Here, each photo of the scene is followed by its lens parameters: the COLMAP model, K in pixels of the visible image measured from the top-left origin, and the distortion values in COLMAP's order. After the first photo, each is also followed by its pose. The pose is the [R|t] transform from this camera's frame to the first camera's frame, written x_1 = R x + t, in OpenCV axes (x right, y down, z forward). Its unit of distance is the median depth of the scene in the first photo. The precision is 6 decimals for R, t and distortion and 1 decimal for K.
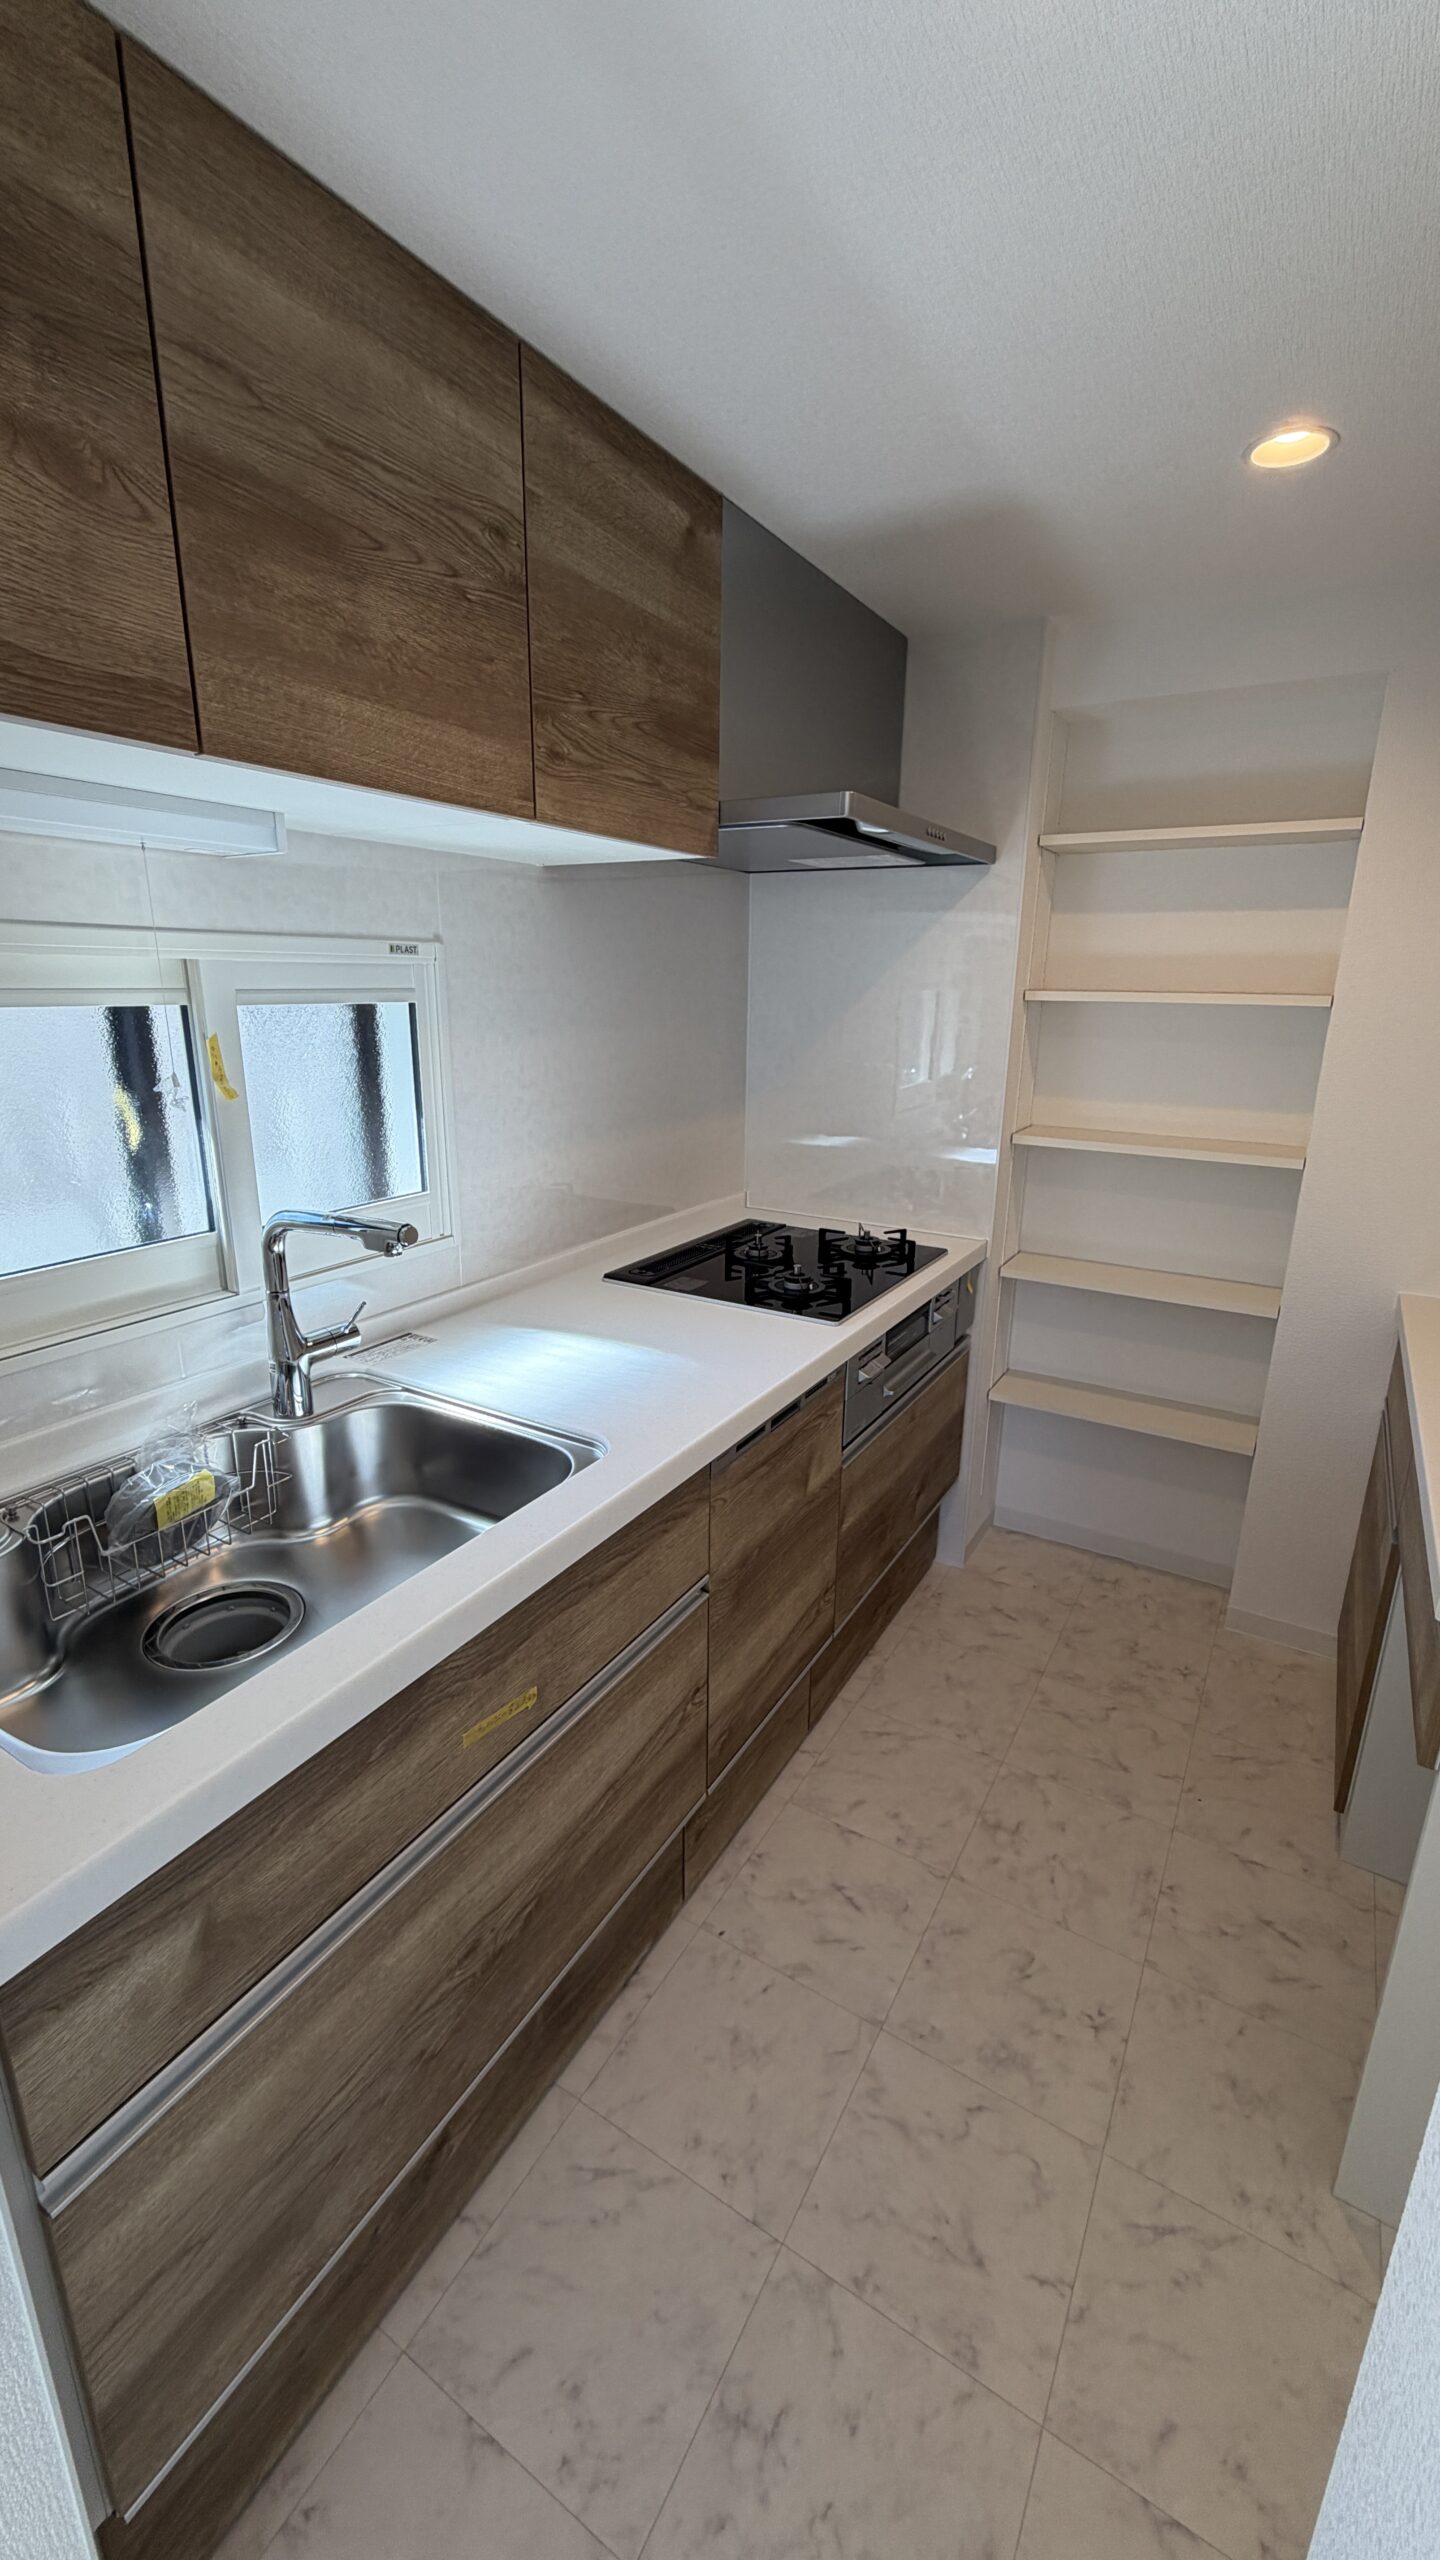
lens RADIAL K [[1026.7, 0, 717.9], [0, 1026.7, 1271.2], [0, 0, 1]] dist [0.001363, 0.000022]
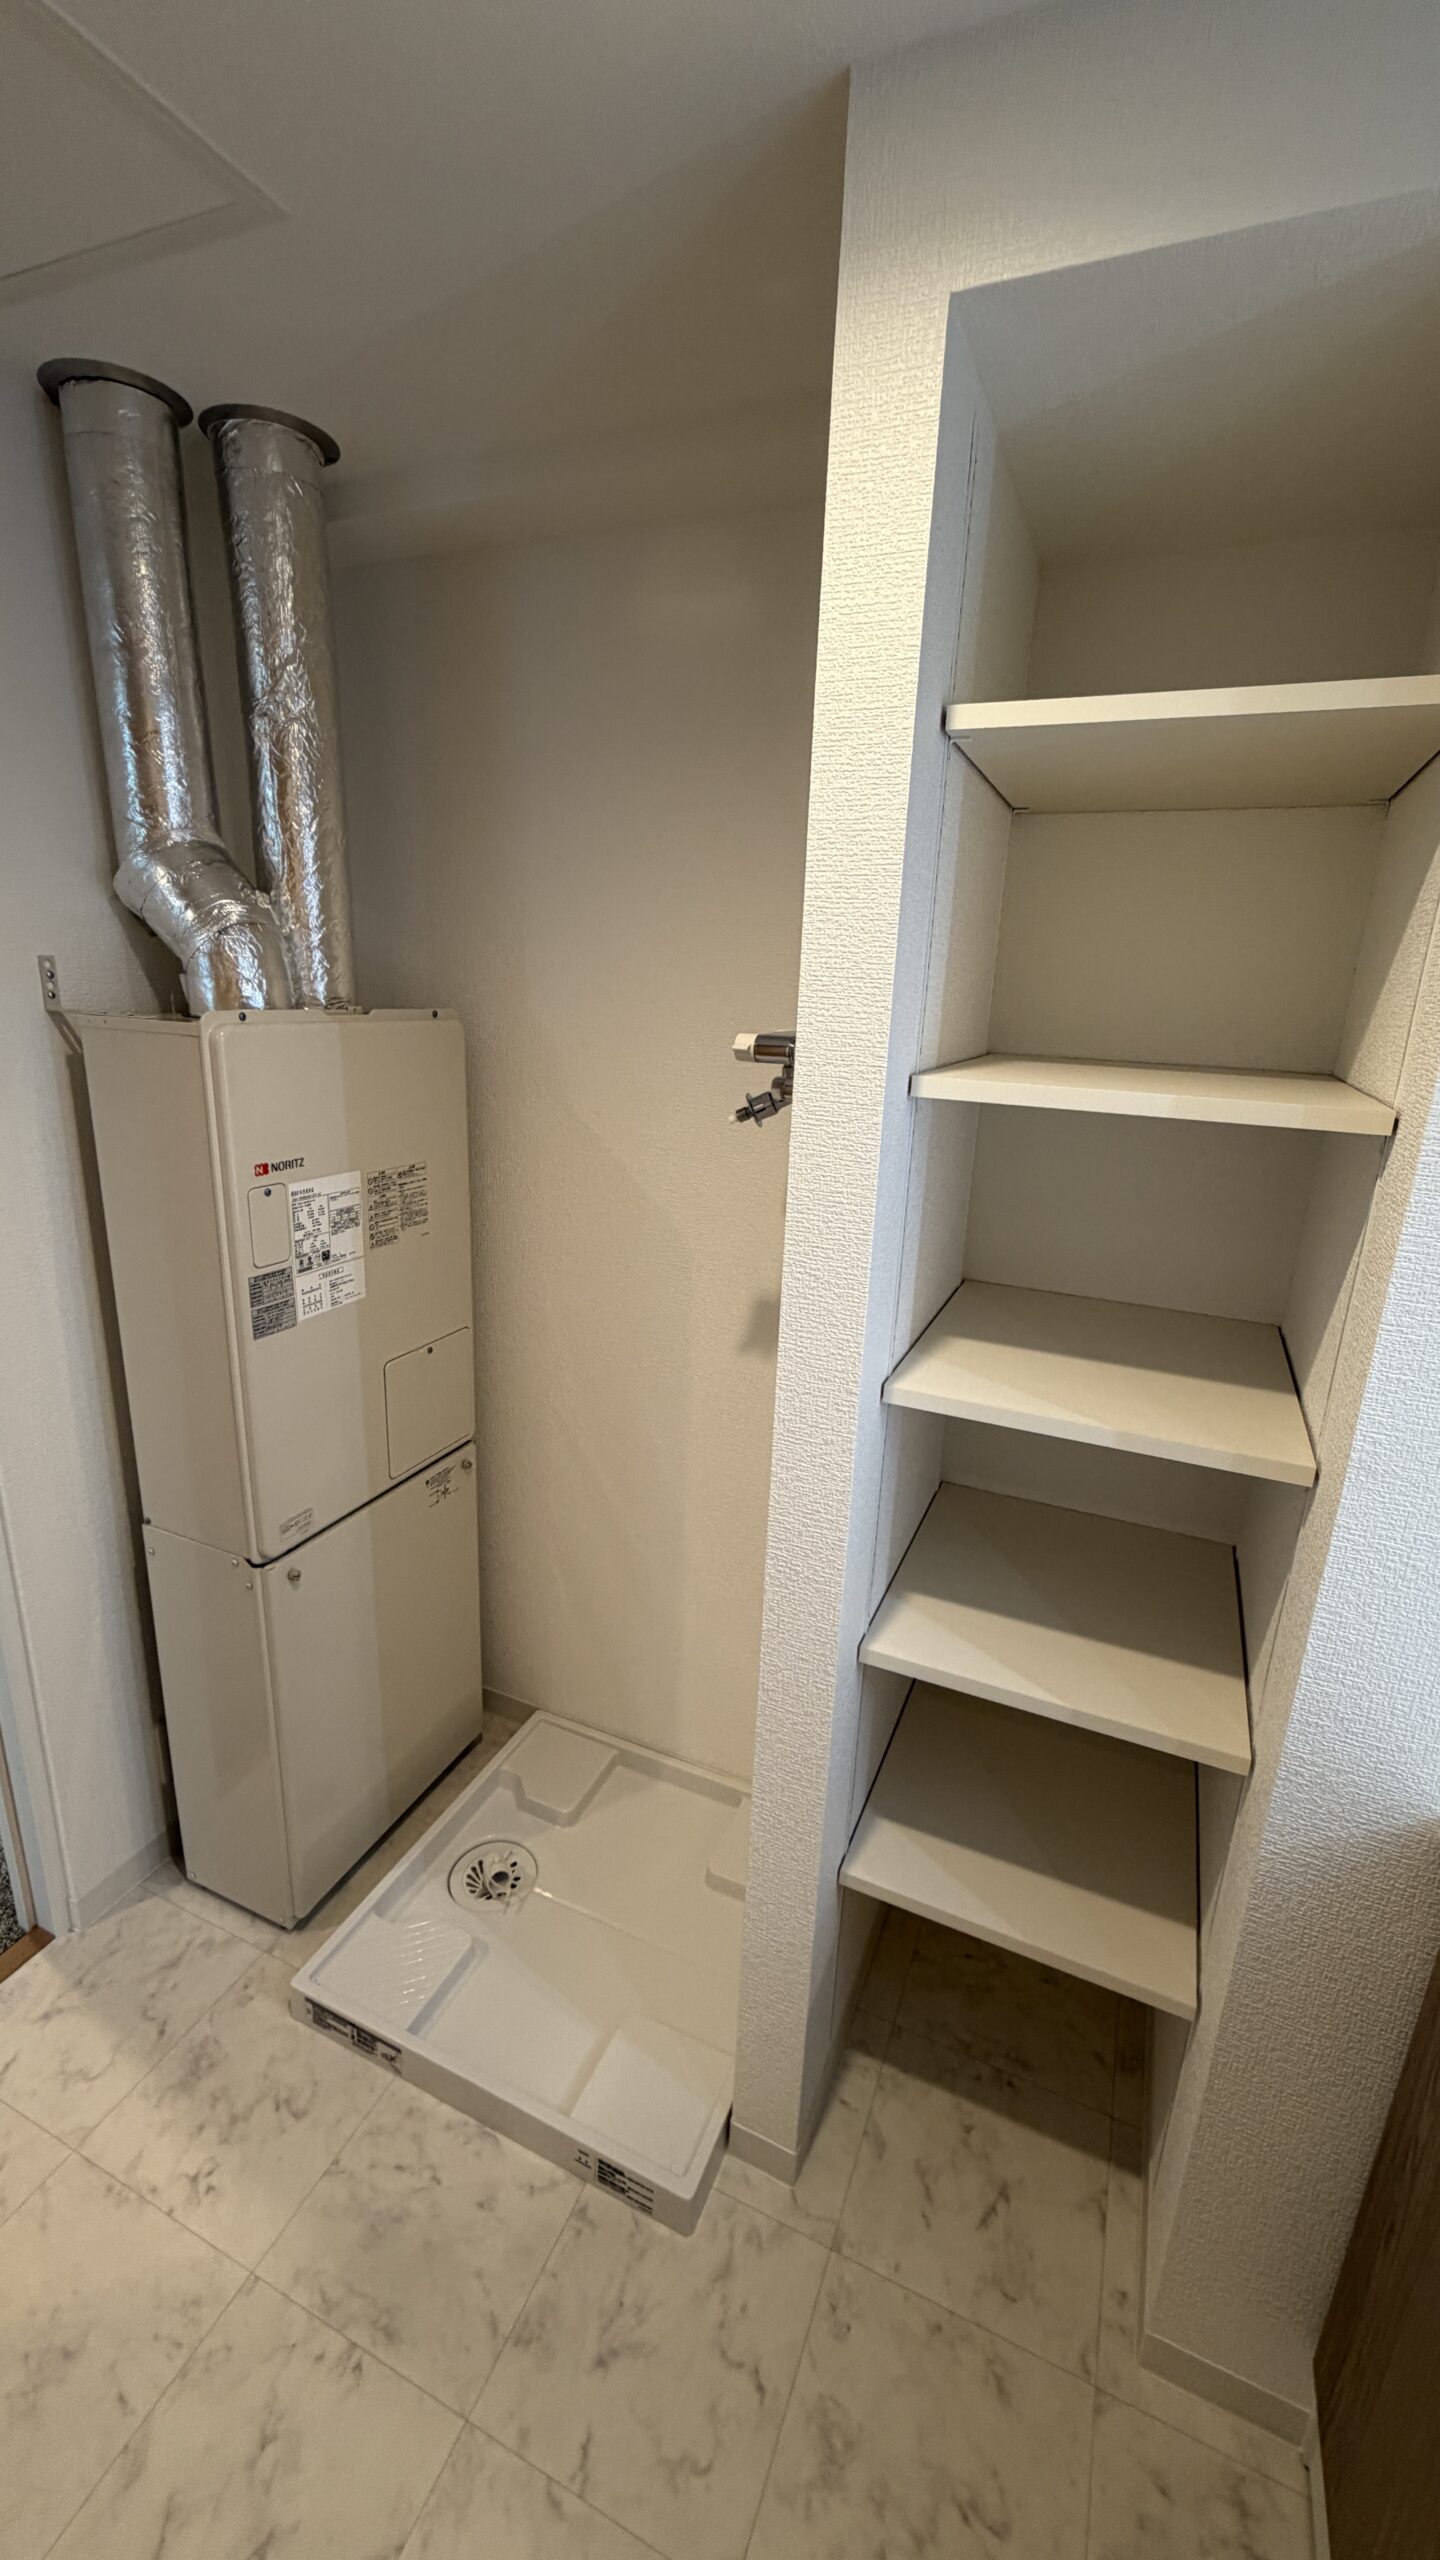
lens RADIAL K [[1026.7, 0, 723.1], [0, 1026.7, 1286.3], [0, 0, 1]] dist [0.001363, 0.000022]
pose [[0.130919, 0.267048, -0.954749, 0.873804], [-0.322256, 0.922204, 0.213756, -0.161733], [0.937556, 0.279689, 0.206791, 0.623231]]
